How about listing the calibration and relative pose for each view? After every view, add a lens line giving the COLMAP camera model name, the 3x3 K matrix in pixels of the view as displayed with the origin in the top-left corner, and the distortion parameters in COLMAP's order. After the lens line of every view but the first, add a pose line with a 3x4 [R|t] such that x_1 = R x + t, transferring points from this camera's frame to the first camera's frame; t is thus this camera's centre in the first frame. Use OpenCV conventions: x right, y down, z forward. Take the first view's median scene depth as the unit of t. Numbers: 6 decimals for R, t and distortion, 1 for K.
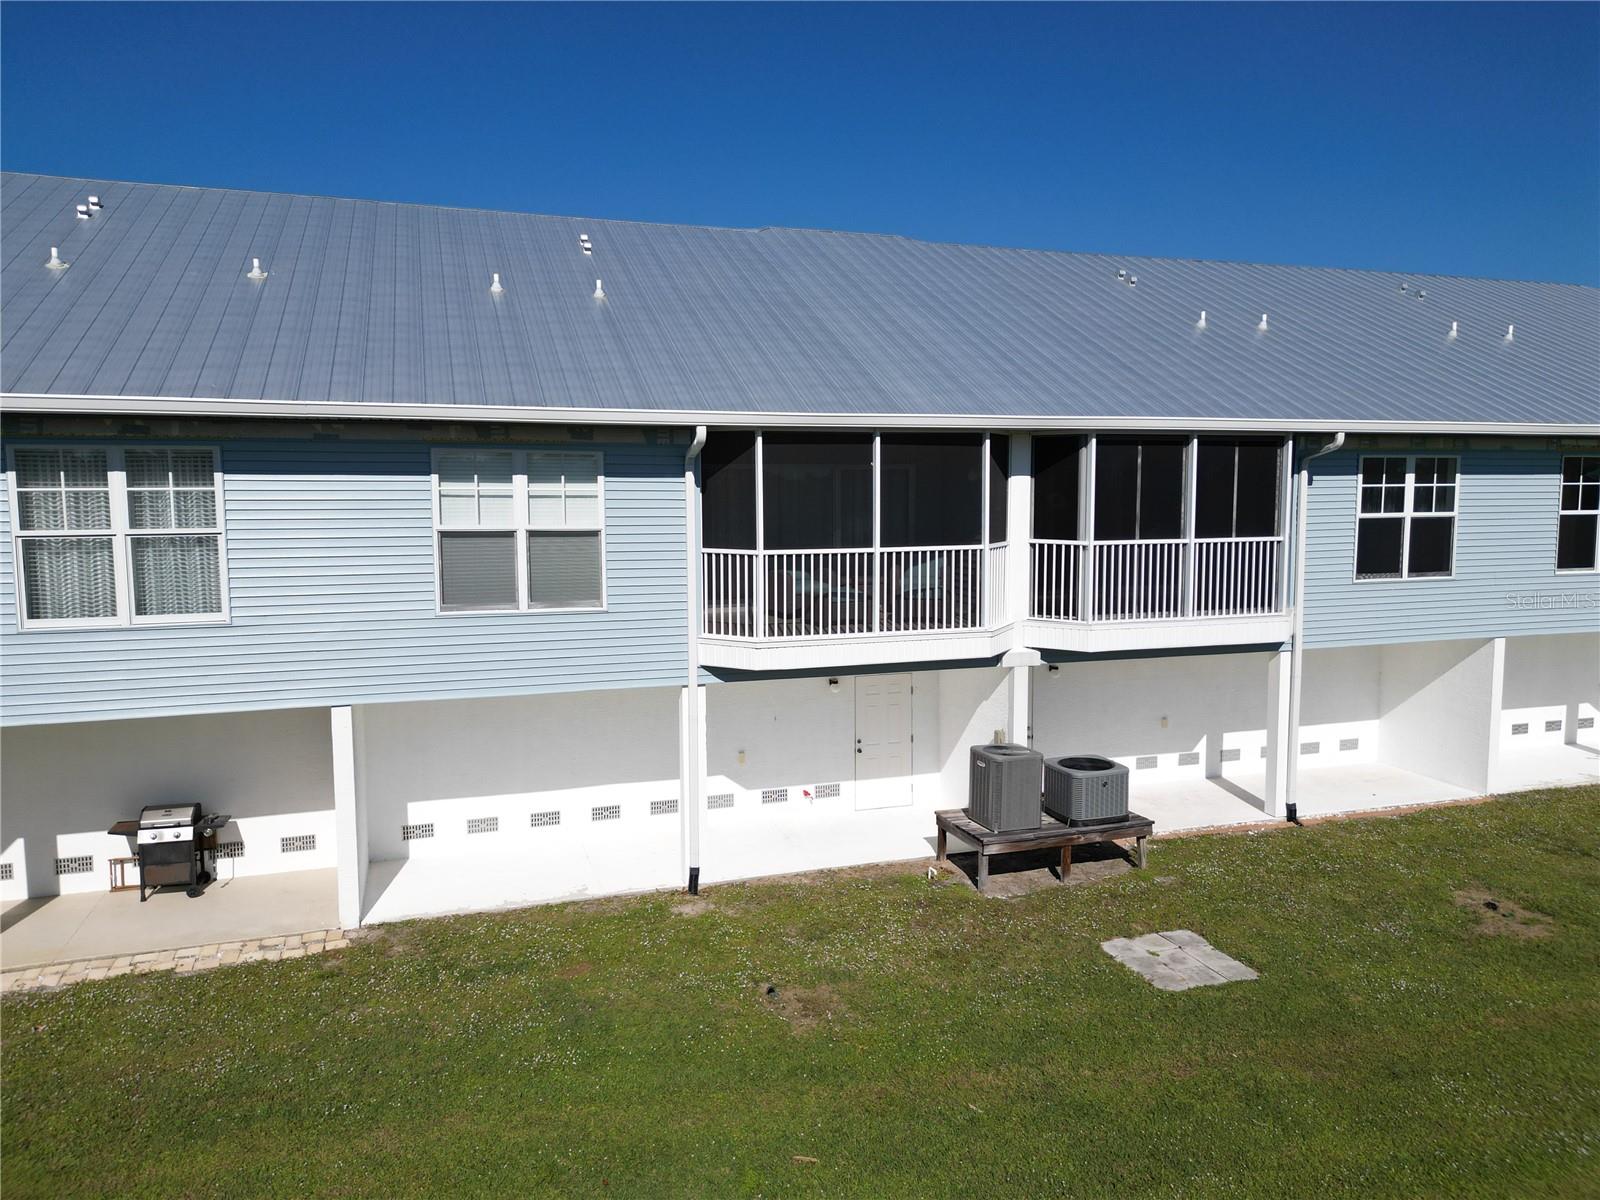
lens RADIAL K [[1117.5, 0, 800.0], [0, 1117.5, 600.0], [0, 0, 1]] dist [0.066490, -0.059325]
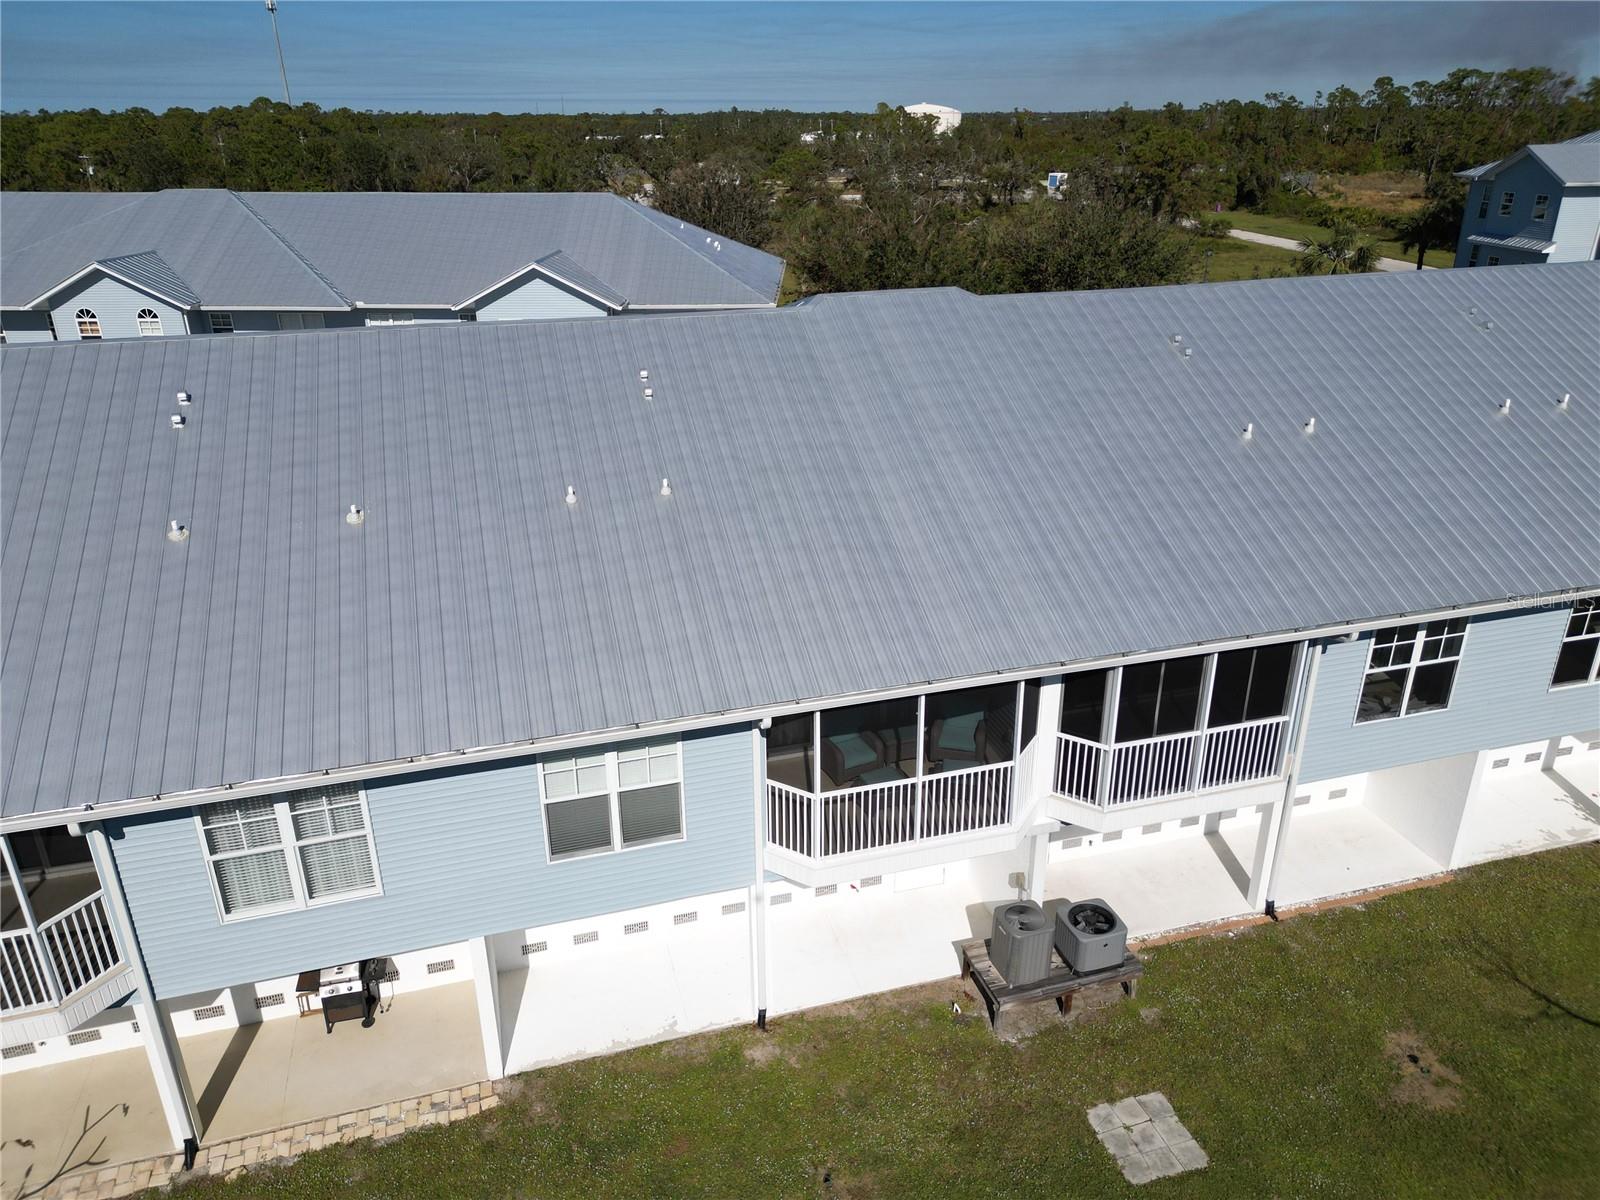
lens RADIAL K [[1121.0, 0, 800.0], [0, 1121.0, 600.0], [0, 0, 1]] dist [0.059818, -0.049728]
pose [[0.999417, 0.011612, -0.032092, -0.017745], [-0.001383, 0.953341, 0.301893, -0.537003], [0.034101, -0.301672, 0.952802, -0.039817]]
